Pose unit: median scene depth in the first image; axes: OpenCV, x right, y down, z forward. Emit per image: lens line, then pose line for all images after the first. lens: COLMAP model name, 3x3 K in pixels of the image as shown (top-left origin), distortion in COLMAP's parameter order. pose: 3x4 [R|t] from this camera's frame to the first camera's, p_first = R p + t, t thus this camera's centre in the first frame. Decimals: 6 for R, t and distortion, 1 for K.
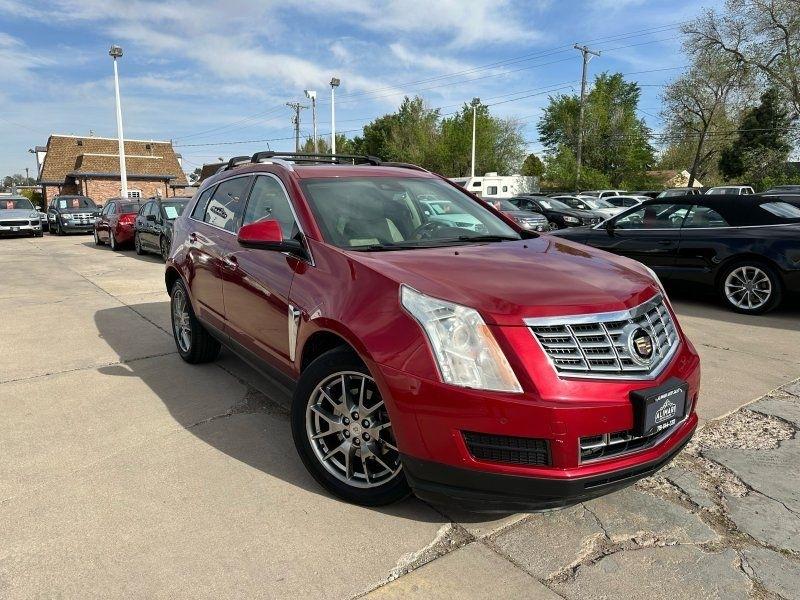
lens RADIAL K [[553.6, 0, 400.0], [0, 553.6, 300.0], [0, 0, 1]] dist [0.001551, -0.003087]
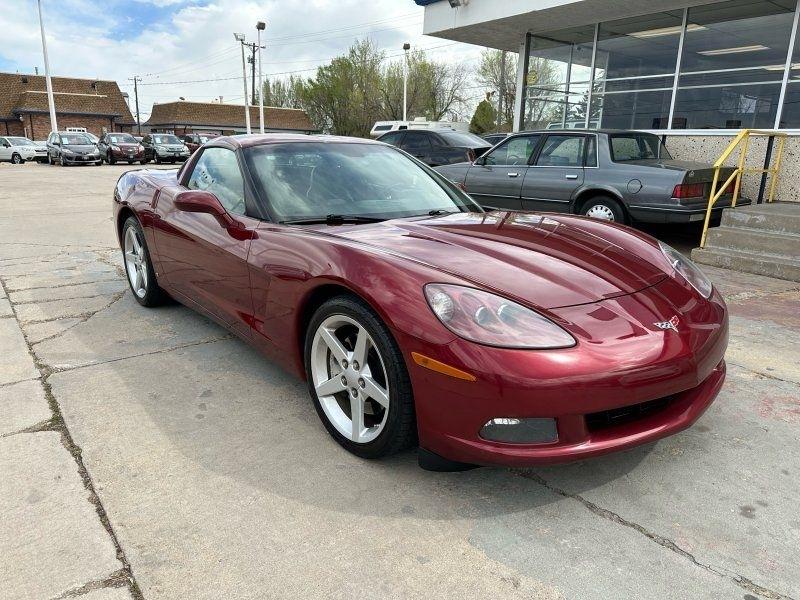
lens RADIAL K [[571.1, 0, 400.0], [0, 571.1, 300.0], [0, 0, 1]] dist [-0.008396, 0.003754]
pose [[0.999806, 0.018018, 0.007923, 0.118825], [-0.018620, 0.996297, 0.083943, 0.021922], [-0.006381, -0.084075, 0.996439, -0.093407]]
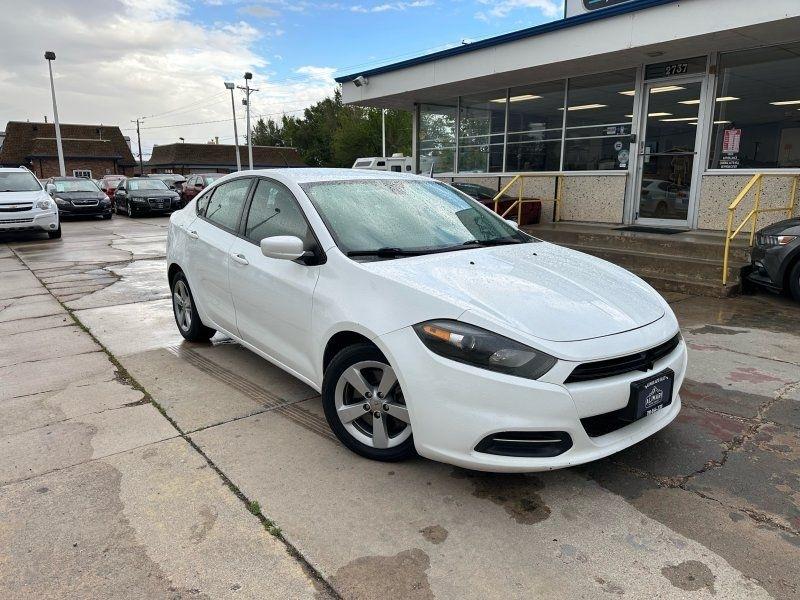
lens RADIAL K [[575.6, 0, 398.8], [0, 575.6, 302.0], [0, 0, 1]] dist [0.011766, -0.002460]
pose [[0.999976, -0.003723, -0.005834, 0.165802], [0.003924, 0.999389, 0.034718, 0.031950], [0.005702, -0.034741, 0.999380, -0.180893]]
